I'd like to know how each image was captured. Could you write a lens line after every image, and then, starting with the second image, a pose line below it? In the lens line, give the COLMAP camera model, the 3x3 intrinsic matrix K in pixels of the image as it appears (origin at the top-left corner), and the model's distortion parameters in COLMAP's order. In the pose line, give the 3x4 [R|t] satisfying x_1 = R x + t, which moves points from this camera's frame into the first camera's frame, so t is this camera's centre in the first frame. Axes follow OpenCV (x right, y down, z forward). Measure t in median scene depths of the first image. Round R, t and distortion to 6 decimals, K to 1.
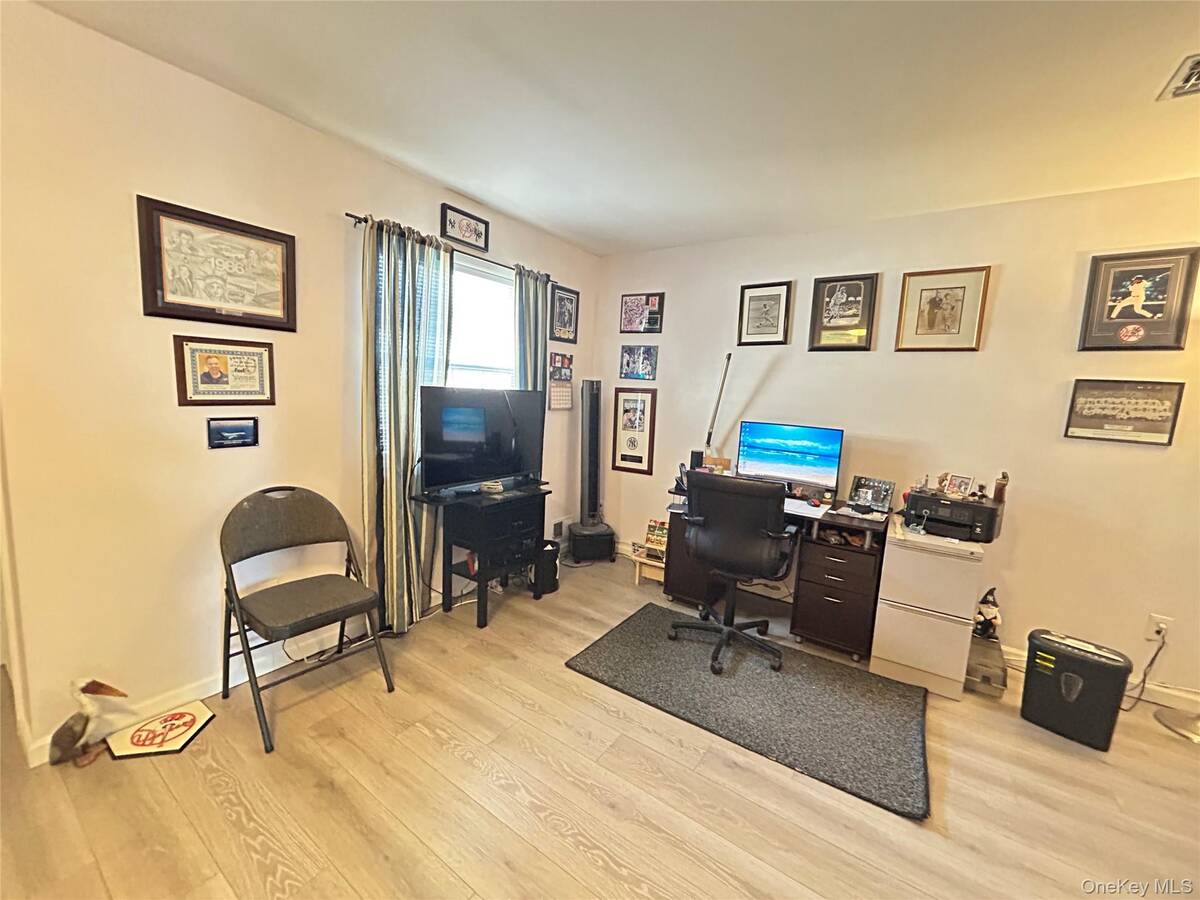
lens RADIAL K [[478.8, 0, 597.8], [0, 478.8, 448.2], [0, 0, 1]] dist [-0.003004, 0.000515]
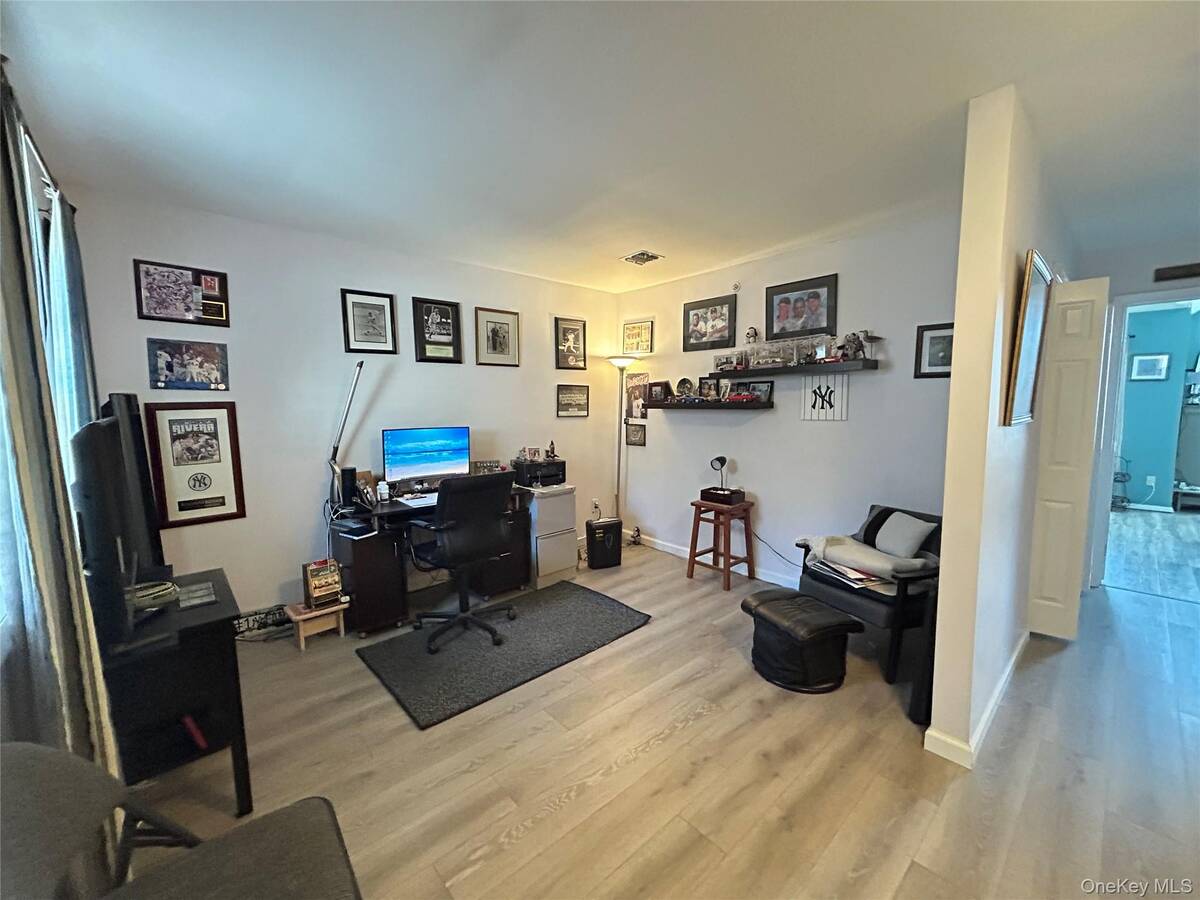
lens RADIAL K [[478.8, 0, 597.0], [0, 478.8, 450.1], [0, 0, 1]] dist [-0.003004, 0.000515]
pose [[0.237199, -0.147422, 0.960210, -0.586042], [0.138241, 0.983482, 0.116845, -0.073865], [-0.961575, 0.105025, 0.253661, 0.342701]]
